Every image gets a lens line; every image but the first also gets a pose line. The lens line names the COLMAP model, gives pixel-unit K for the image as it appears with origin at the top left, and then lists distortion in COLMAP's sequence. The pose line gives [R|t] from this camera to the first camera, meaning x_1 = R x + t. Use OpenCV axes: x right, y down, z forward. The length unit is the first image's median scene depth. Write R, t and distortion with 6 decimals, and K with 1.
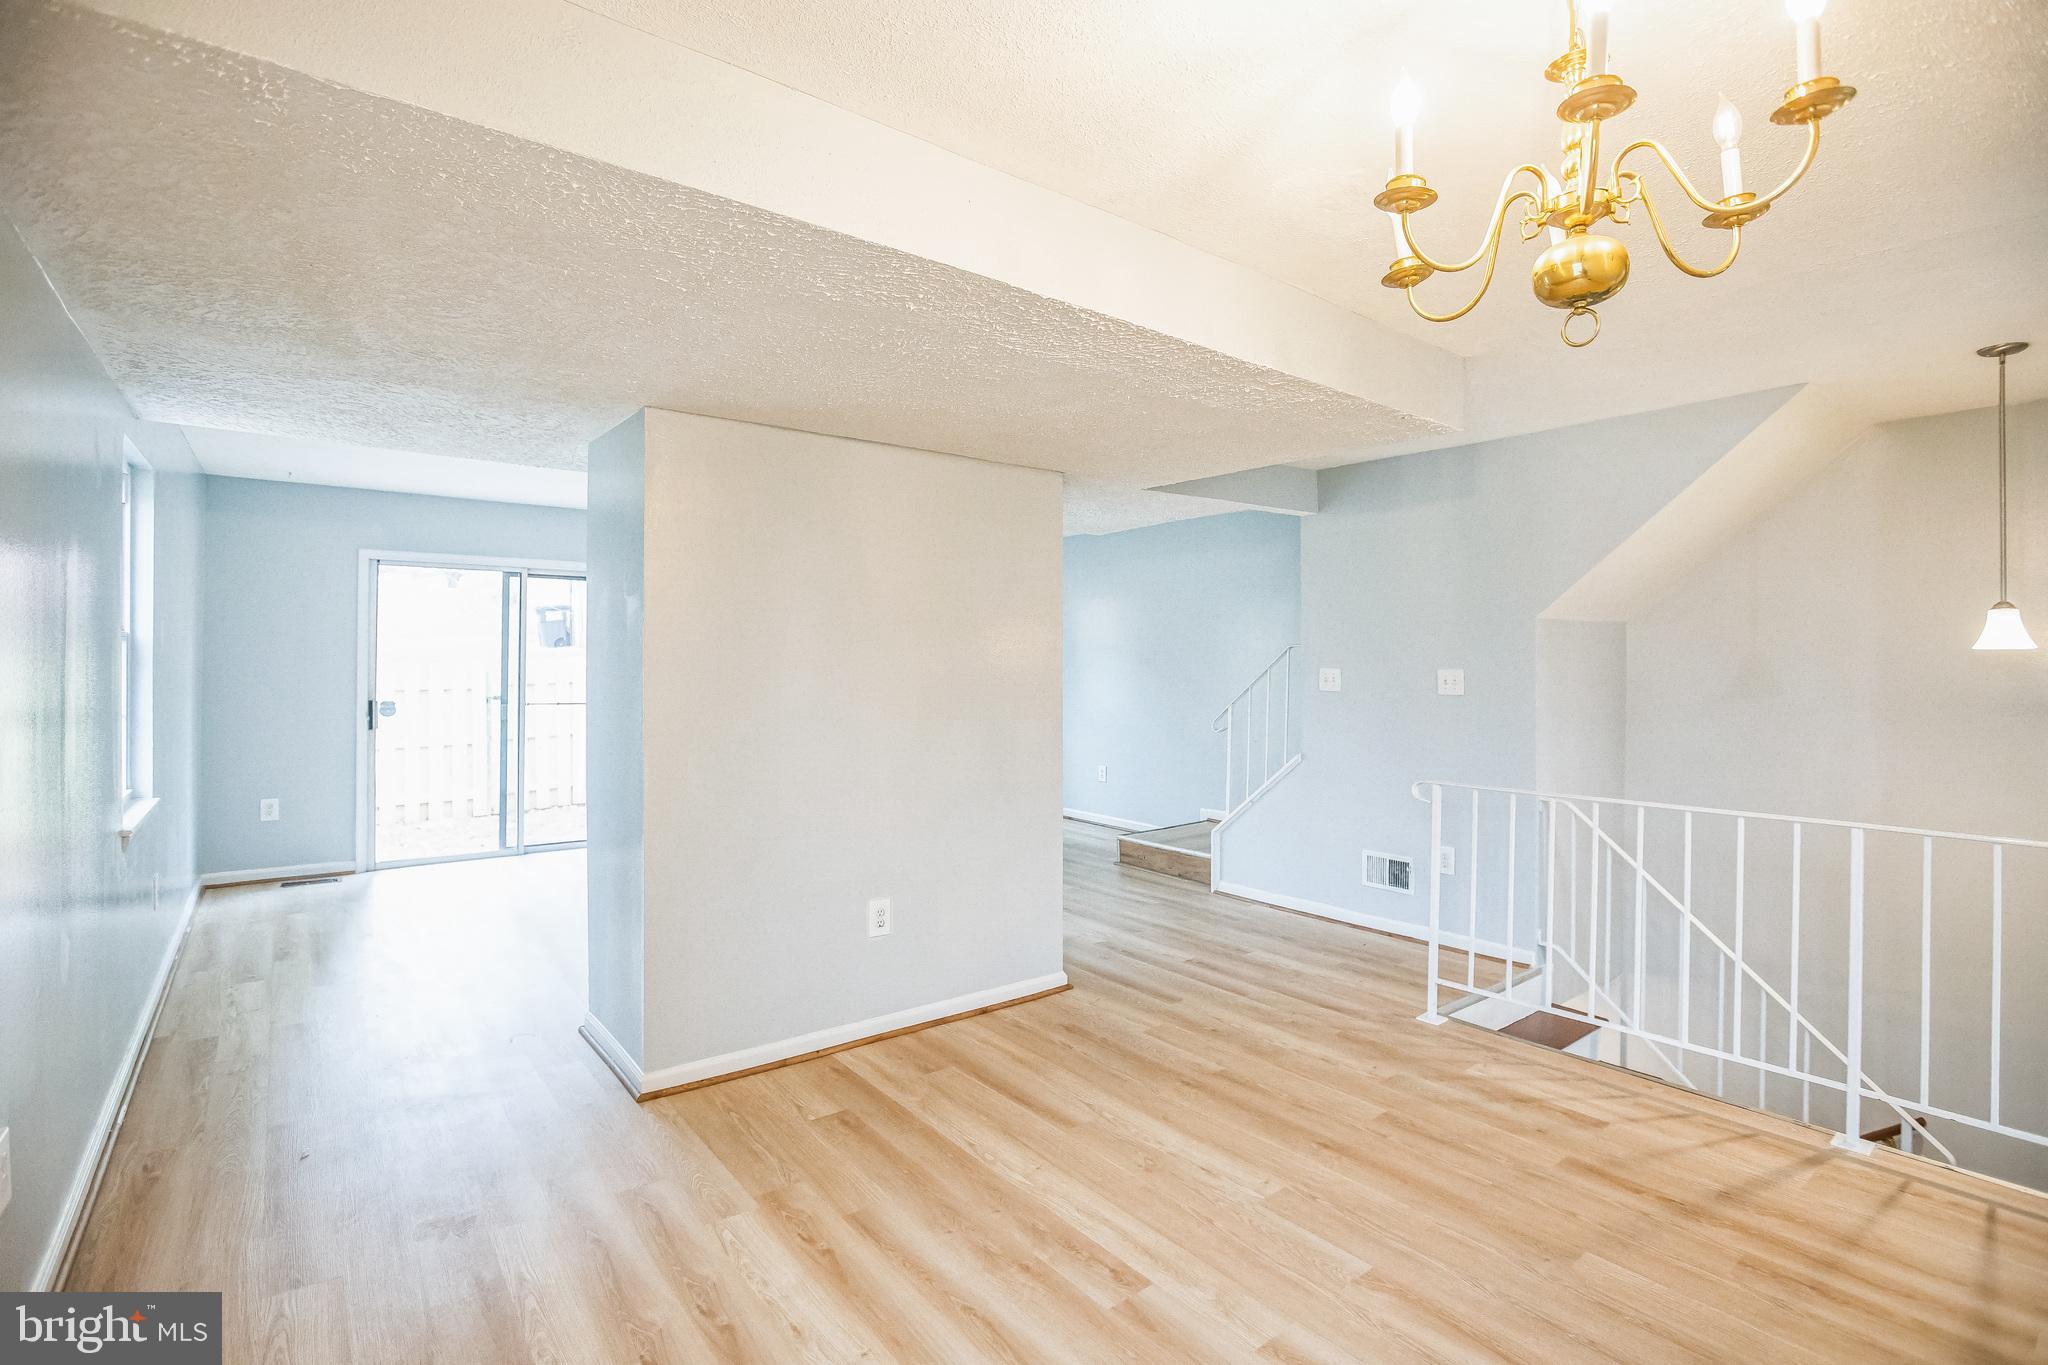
lens RADIAL K [[971.2, 0, 1017.4], [0, 971.2, 648.3], [0, 0, 1]] dist [-0.057132, 0.018205]
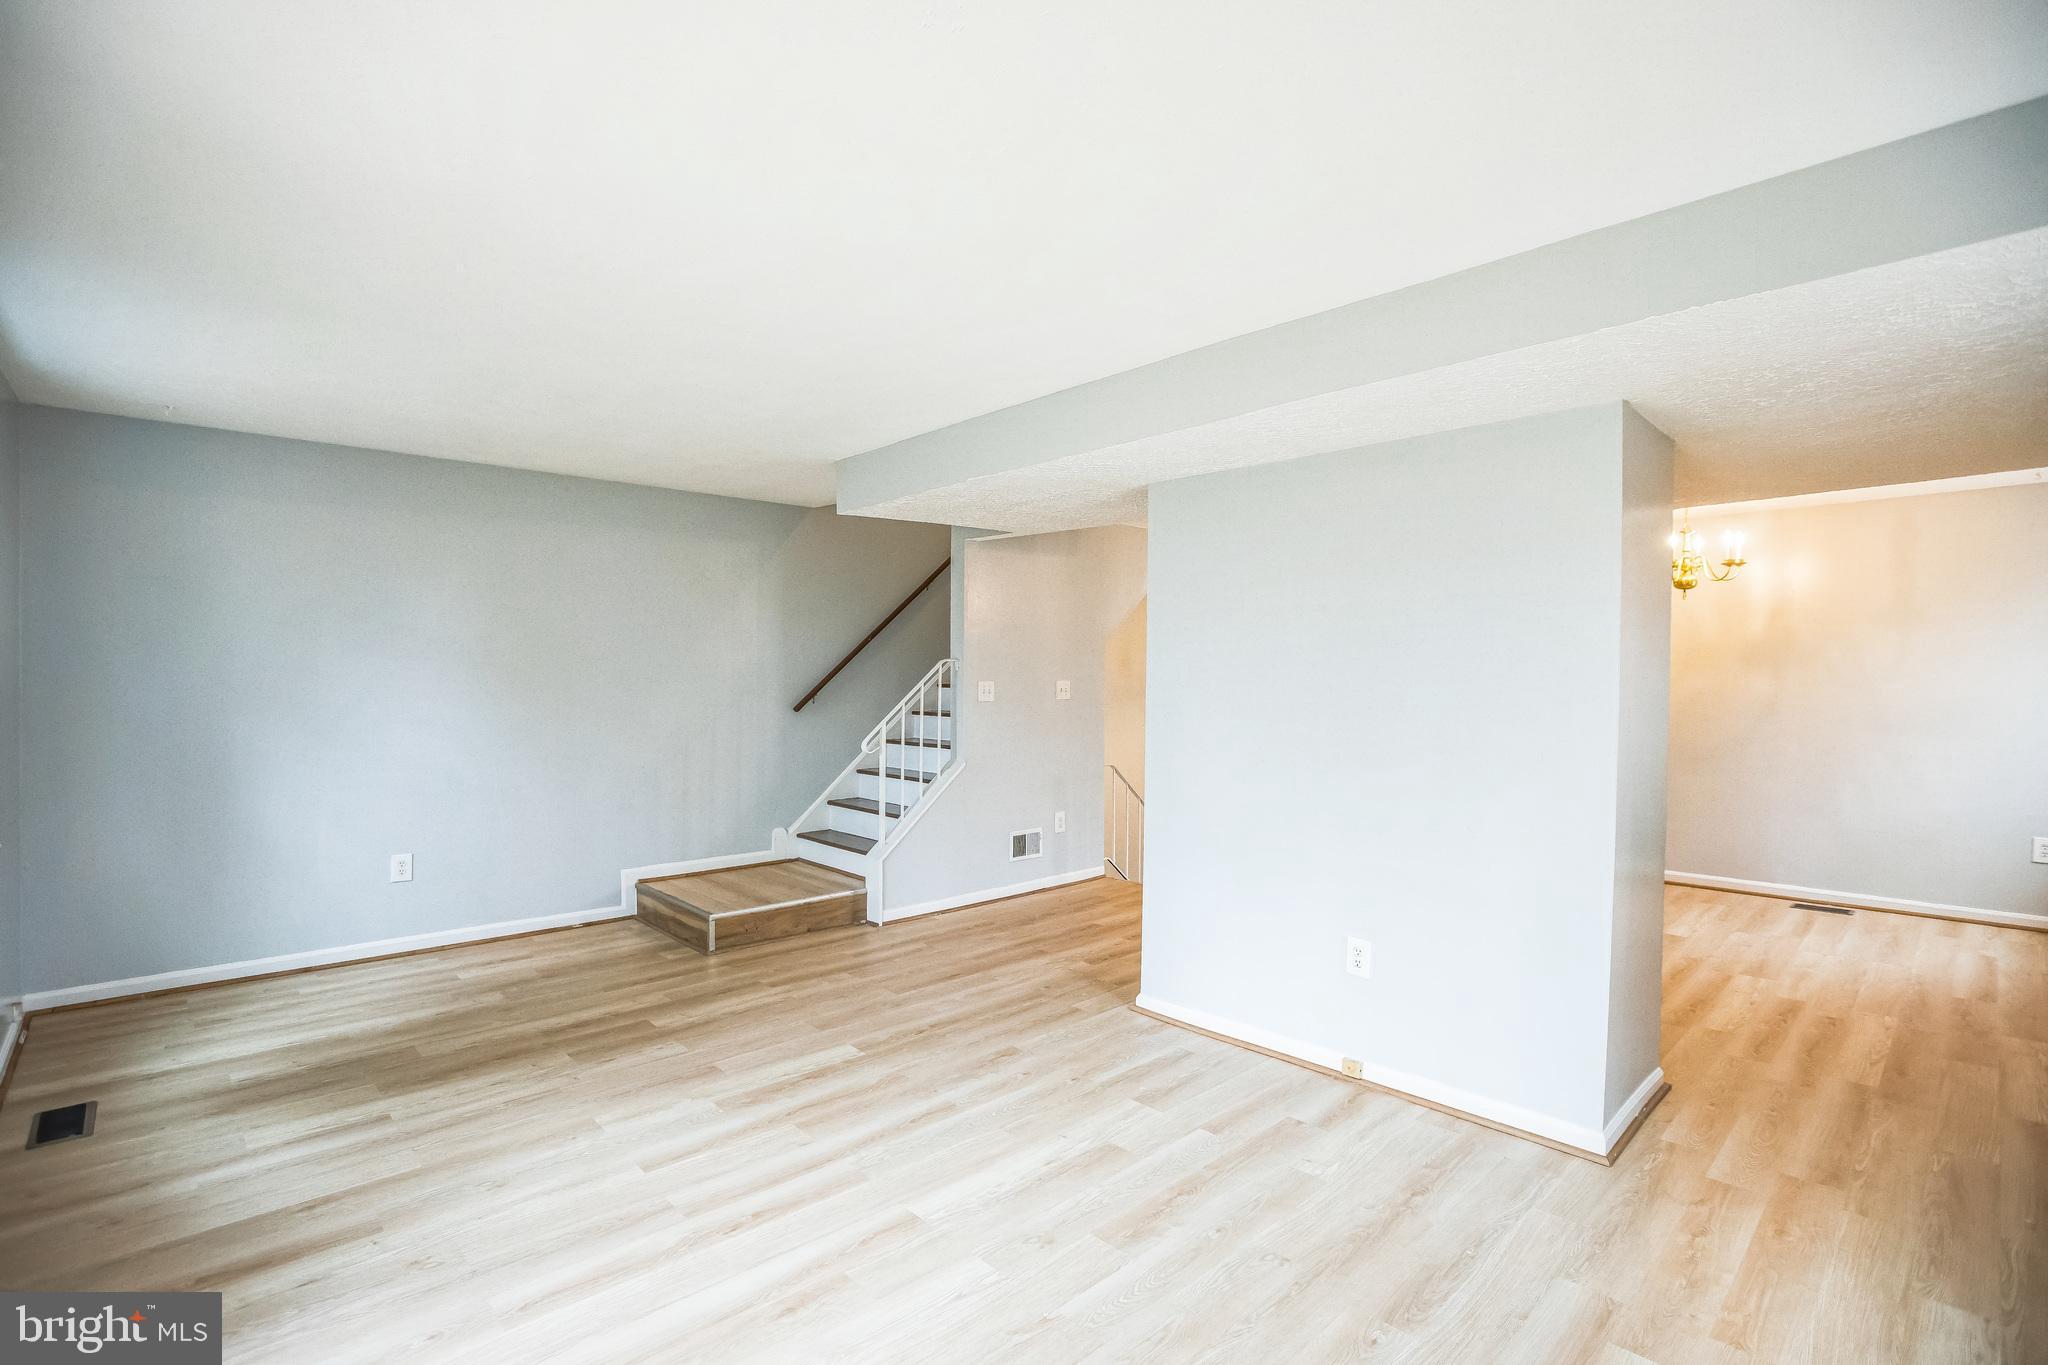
lens RADIAL K [[956.2, 0, 1015.7], [0, 956.2, 685.6], [0, 0, 1]] dist [-0.059200, 0.020854]
pose [[-0.094807, -0.018704, 0.995320, -1.327778], [-0.012668, 0.999765, 0.017581, 0.009506], [-0.995415, -0.010942, -0.095022, 1.790055]]
